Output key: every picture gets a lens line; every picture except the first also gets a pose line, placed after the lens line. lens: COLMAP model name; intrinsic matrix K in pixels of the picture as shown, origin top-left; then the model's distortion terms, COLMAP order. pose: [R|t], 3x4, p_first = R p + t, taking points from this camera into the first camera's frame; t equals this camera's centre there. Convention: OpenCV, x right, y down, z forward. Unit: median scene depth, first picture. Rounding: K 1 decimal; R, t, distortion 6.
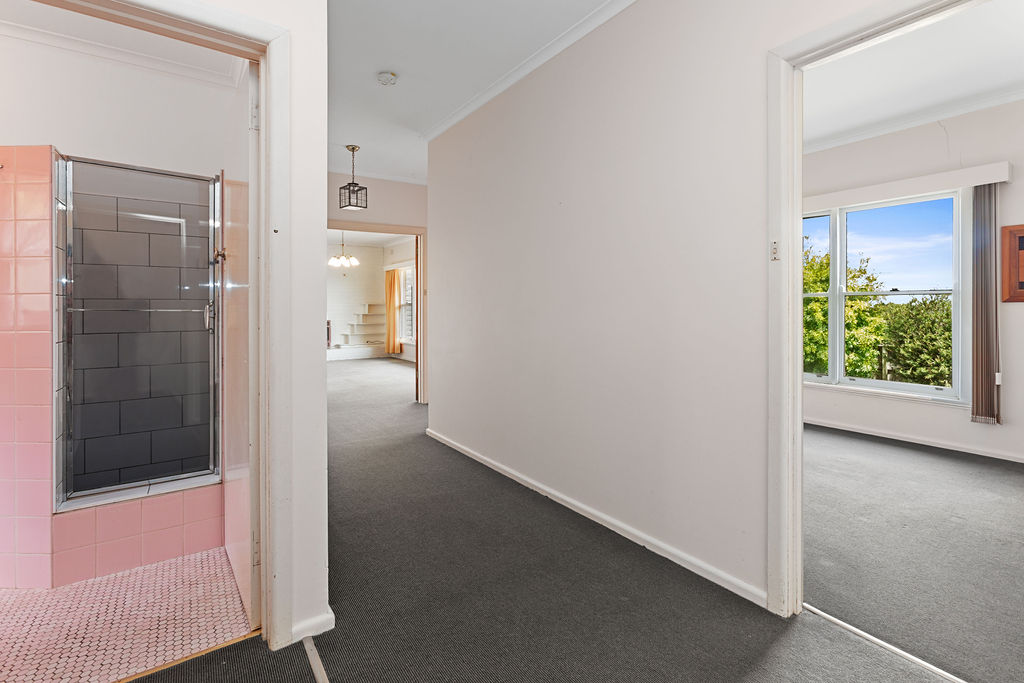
lens RADIAL K [[472.7, 0, 510.4], [0, 472.7, 307.0], [0, 0, 1]] dist [-0.000527, -0.000004]
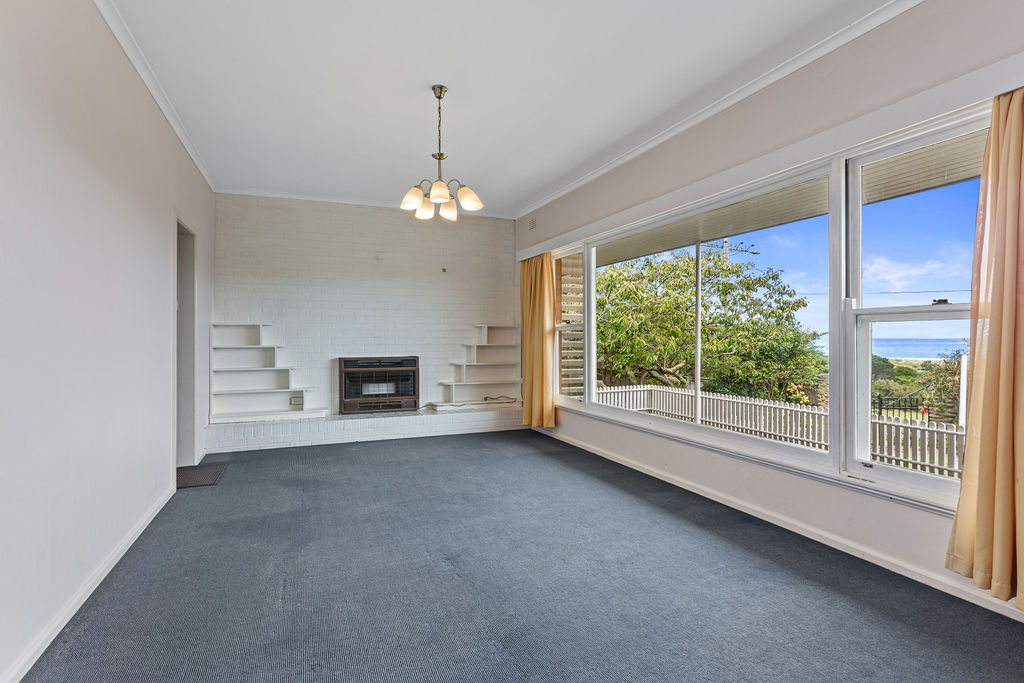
lens RADIAL K [[517.5, 0, 511.9], [0, 517.5, 339.0], [0, 0, 1]] dist [-0.009823, 0.003895]
pose [[0.978969, 0.003278, -0.203983, -0.161572], [-0.002126, 0.999981, 0.005864, 0.004675], [0.203998, -0.005307, 0.978957, 0.457480]]
